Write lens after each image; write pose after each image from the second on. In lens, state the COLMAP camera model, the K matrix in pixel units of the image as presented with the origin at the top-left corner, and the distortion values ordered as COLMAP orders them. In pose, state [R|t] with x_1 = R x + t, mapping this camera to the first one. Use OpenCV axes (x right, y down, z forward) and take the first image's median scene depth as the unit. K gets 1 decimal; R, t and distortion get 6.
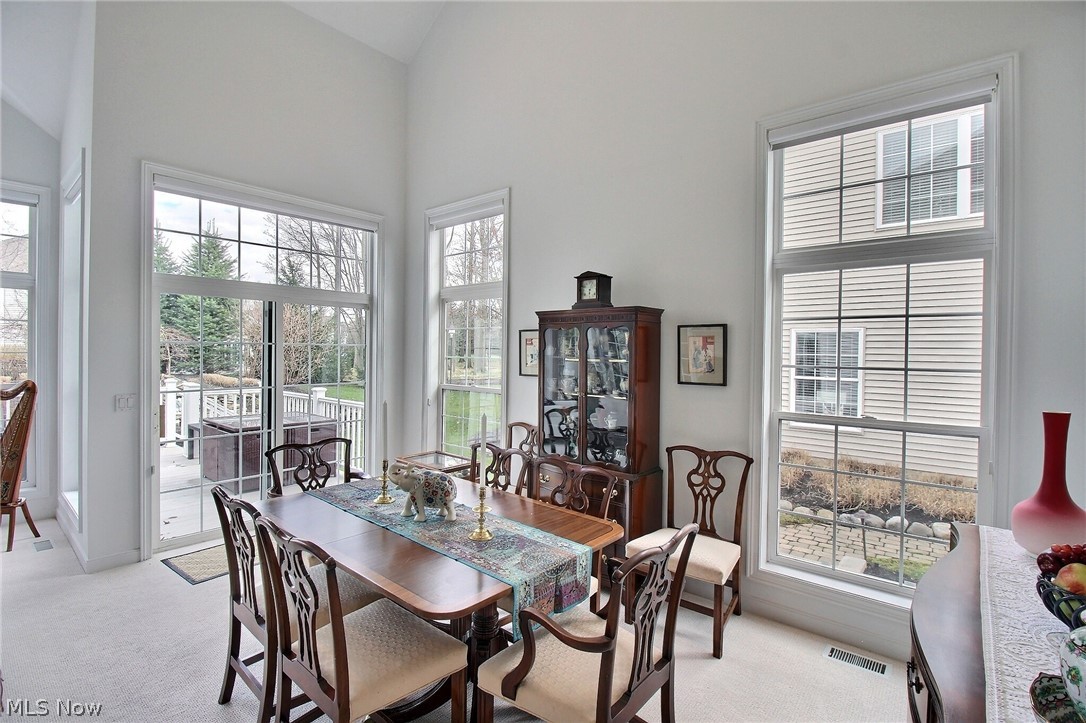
lens RADIAL K [[510.8, 0, 547.2], [0, 510.8, 356.5], [0, 0, 1]] dist [0.002740, -0.013457]
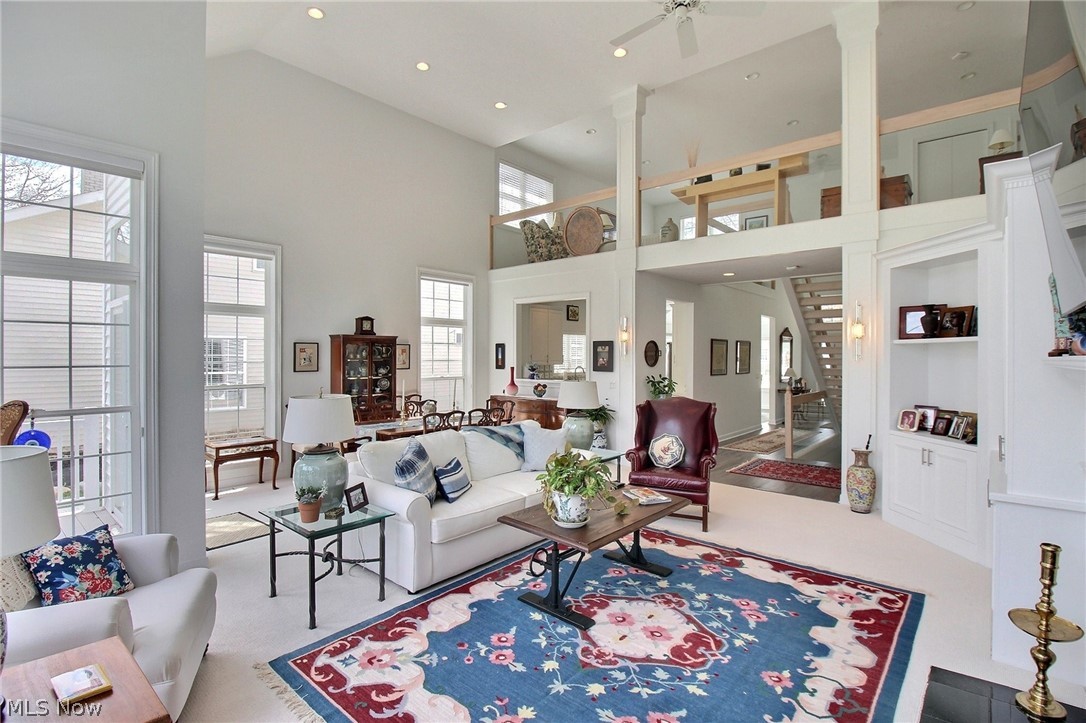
lens RADIAL K [[510.8, 0, 547.2], [0, 510.8, 356.5], [0, 0, 1]] dist [0.002740, -0.013457]
pose [[0.012752, -0.017756, 0.999761, -1.984008], [0.007412, 0.999817, 0.017662, -0.039262], [-0.999891, 0.007185, 0.012881, 0.272296]]
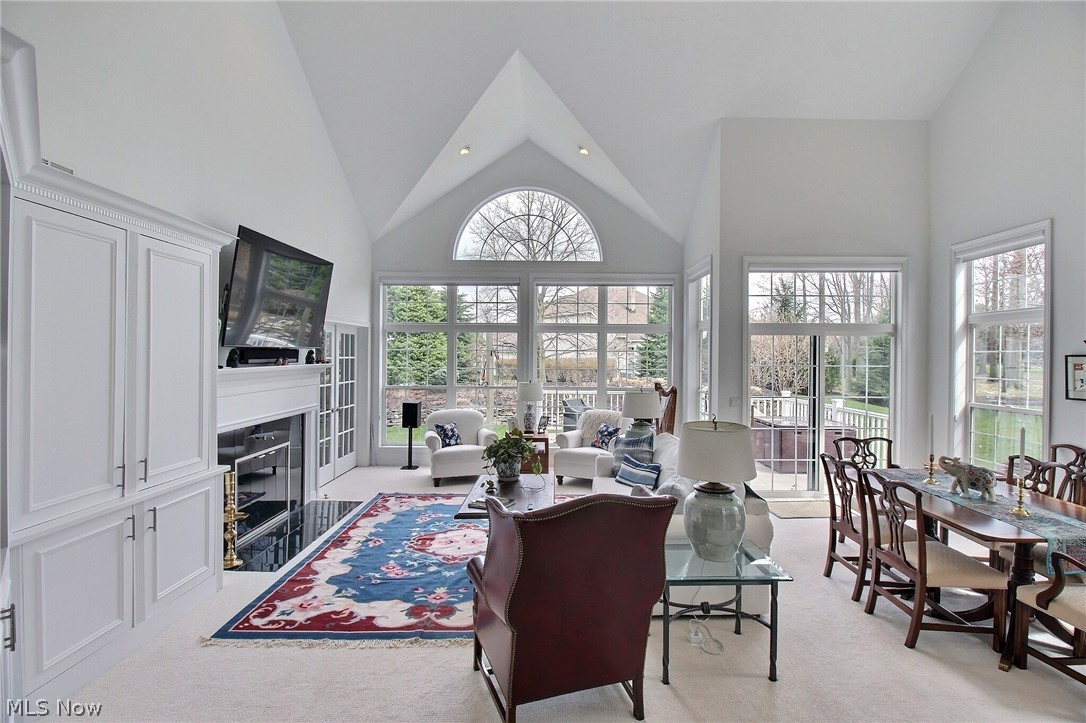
lens RADIAL K [[510.8, 0, 547.2], [0, 510.8, 356.5], [0, 0, 1]] dist [0.002740, -0.013457]
pose [[0.643065, -0.006308, -0.765786, 0.065238], [-0.005873, 0.999896, -0.013168, -0.036044], [0.765789, 0.012965, 0.642961, -0.571289]]
